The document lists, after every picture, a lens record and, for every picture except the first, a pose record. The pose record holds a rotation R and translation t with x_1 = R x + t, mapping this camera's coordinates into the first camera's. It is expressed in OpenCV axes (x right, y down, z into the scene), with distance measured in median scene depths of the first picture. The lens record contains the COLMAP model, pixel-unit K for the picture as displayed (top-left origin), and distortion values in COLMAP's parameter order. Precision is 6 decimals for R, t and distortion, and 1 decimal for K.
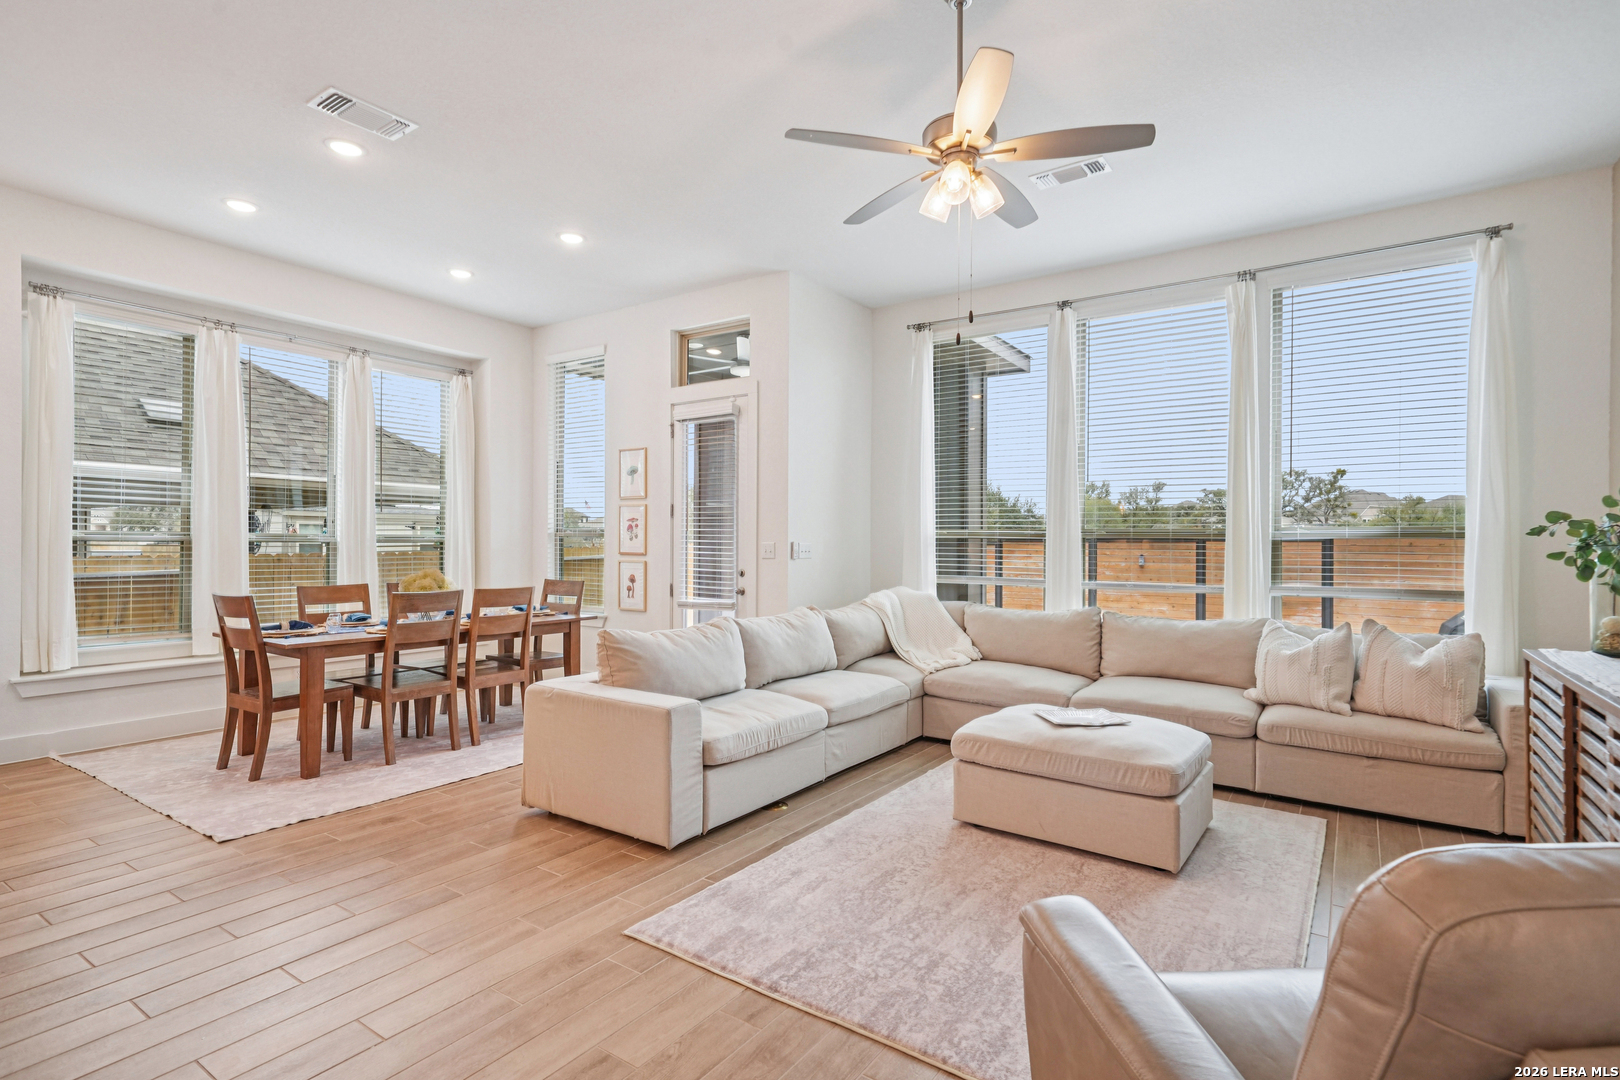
lens RADIAL K [[781.1, 0, 808.7], [0, 781.1, 536.3], [0, 0, 1]] dist [0.017764, -0.000075]
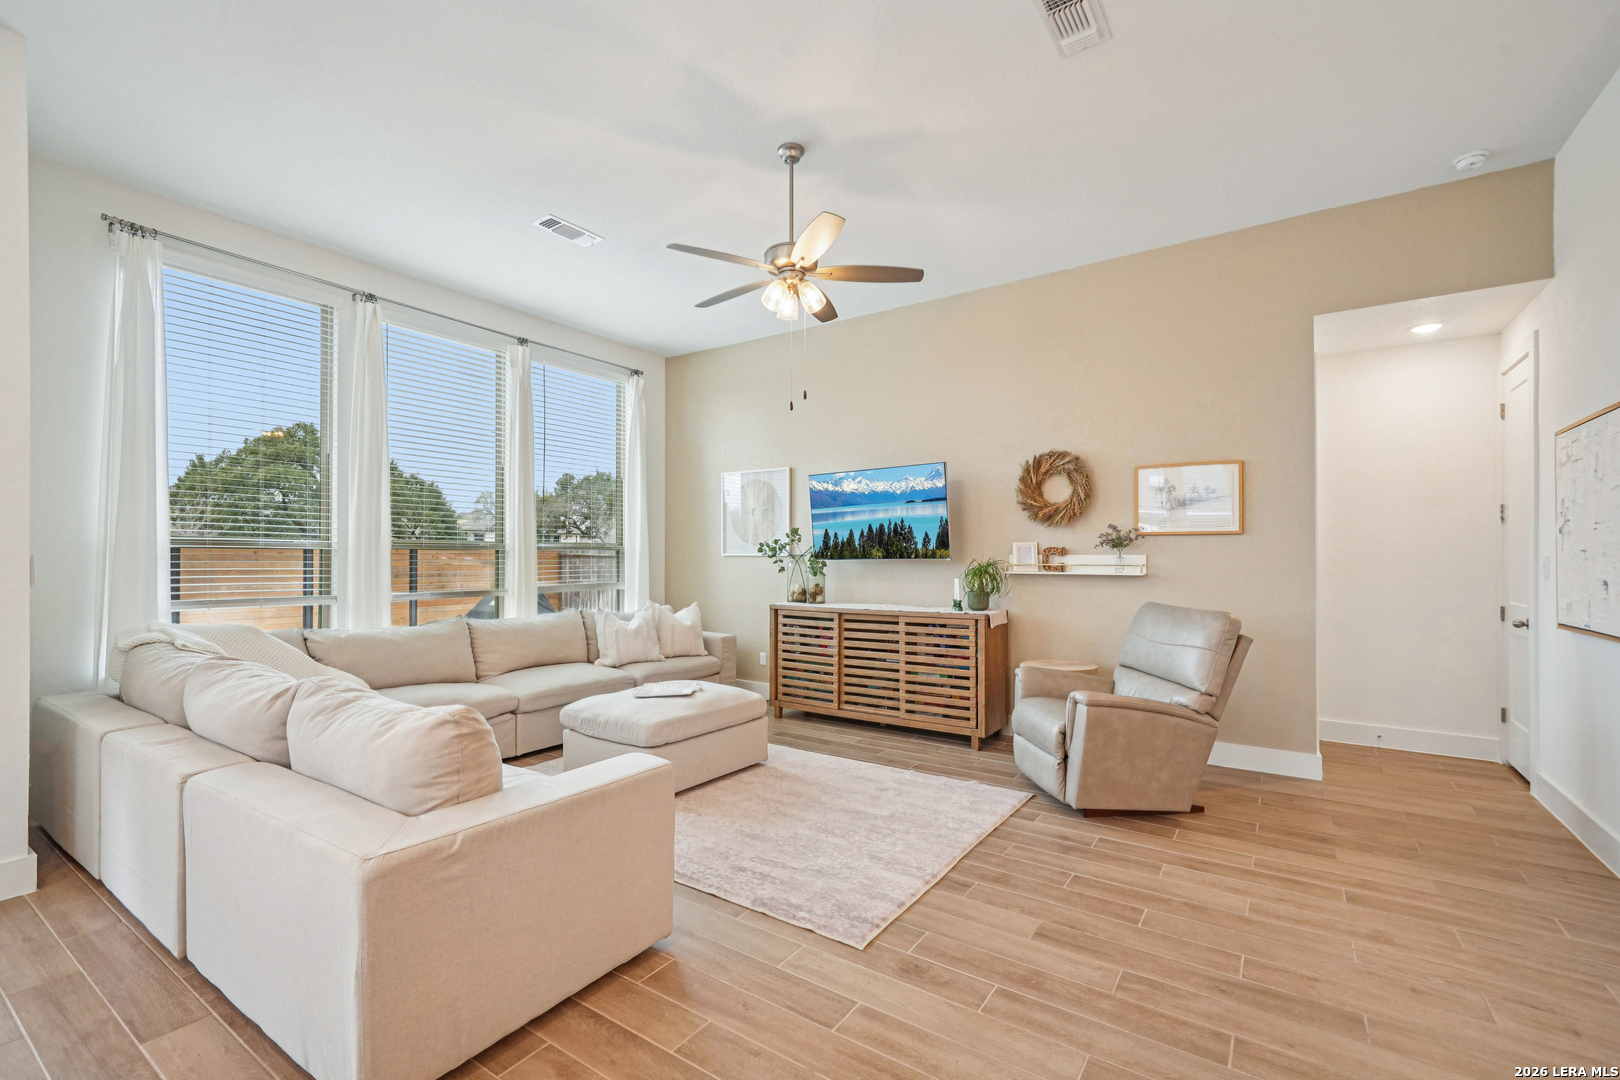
lens RADIAL K [[681.8, 0, 818.8], [0, 681.8, 549.3], [0, 0, 1]] dist [0.001067, 0.000602]
pose [[0.005706, 0.001954, 0.999982, -0.839687], [-0.010461, 0.999943, -0.001895, -0.002020], [-0.999929, -0.010450, 0.005726, 0.800137]]
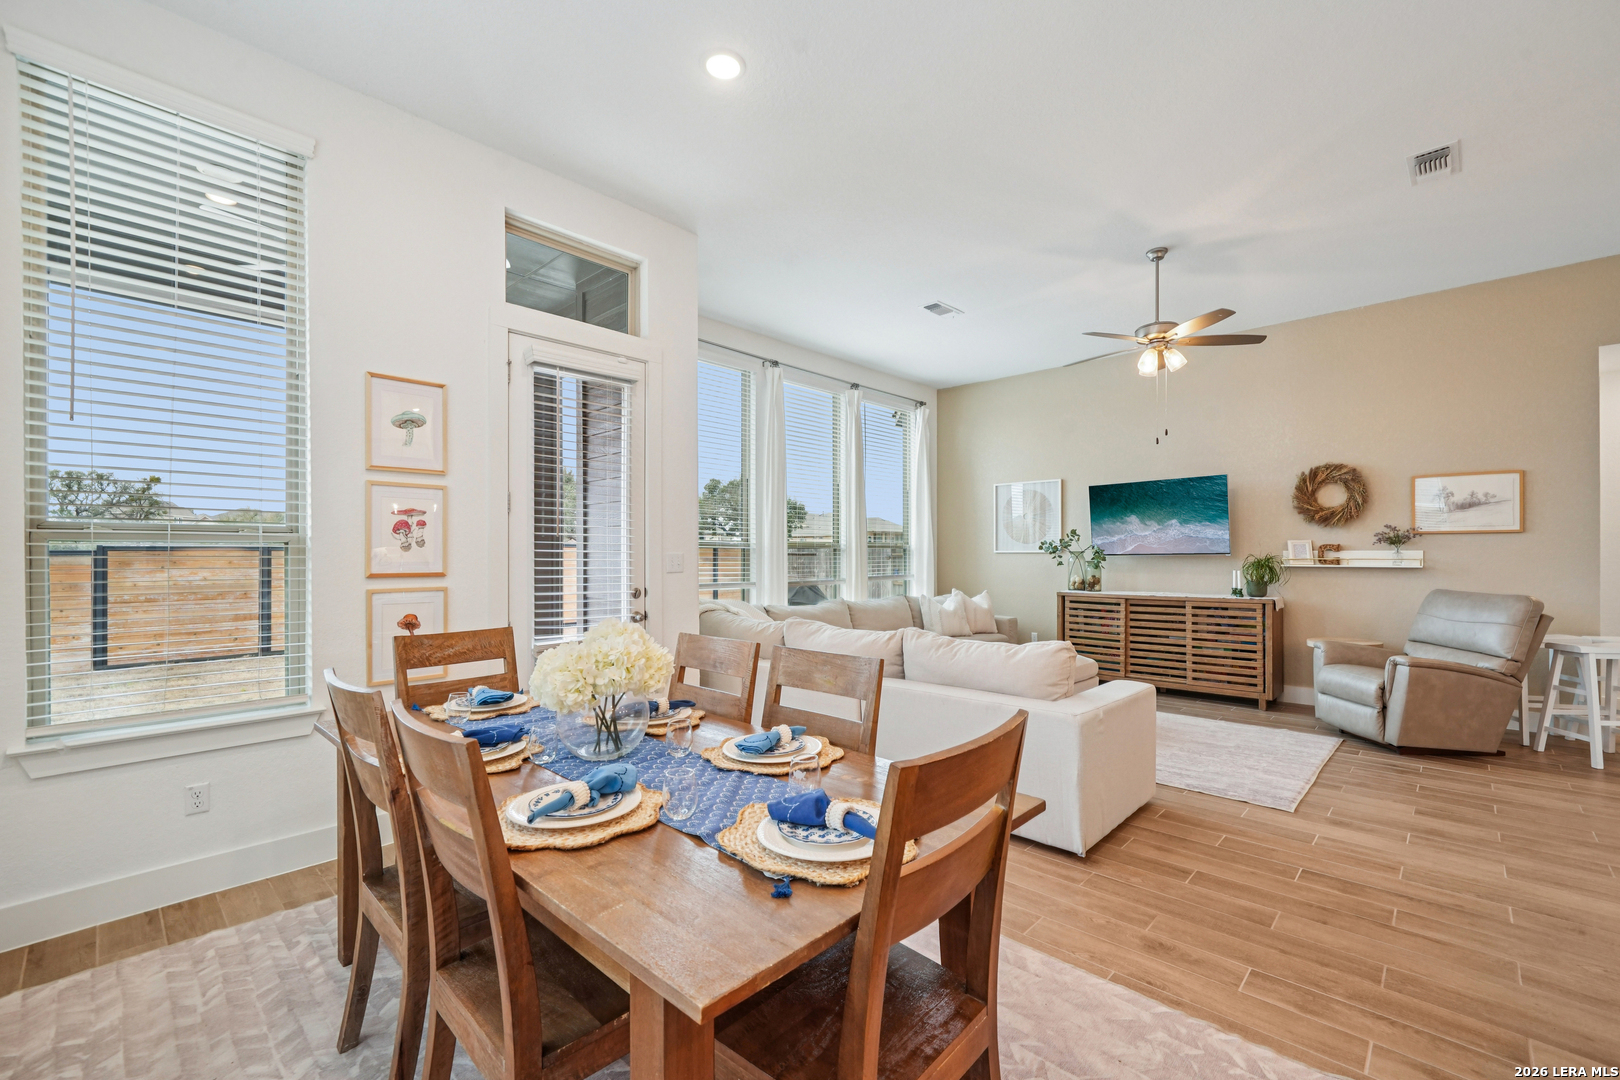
lens RADIAL K [[681.8, 0, 797.2], [0, 681.8, 551.2], [0, 0, 1]] dist [0.001067, 0.000602]
pose [[0.163735, -0.003848, 0.986497, -1.273937], [-0.006494, 0.999967, 0.004978, 0.002861], [-0.986483, -0.007221, 0.163704, 1.307072]]
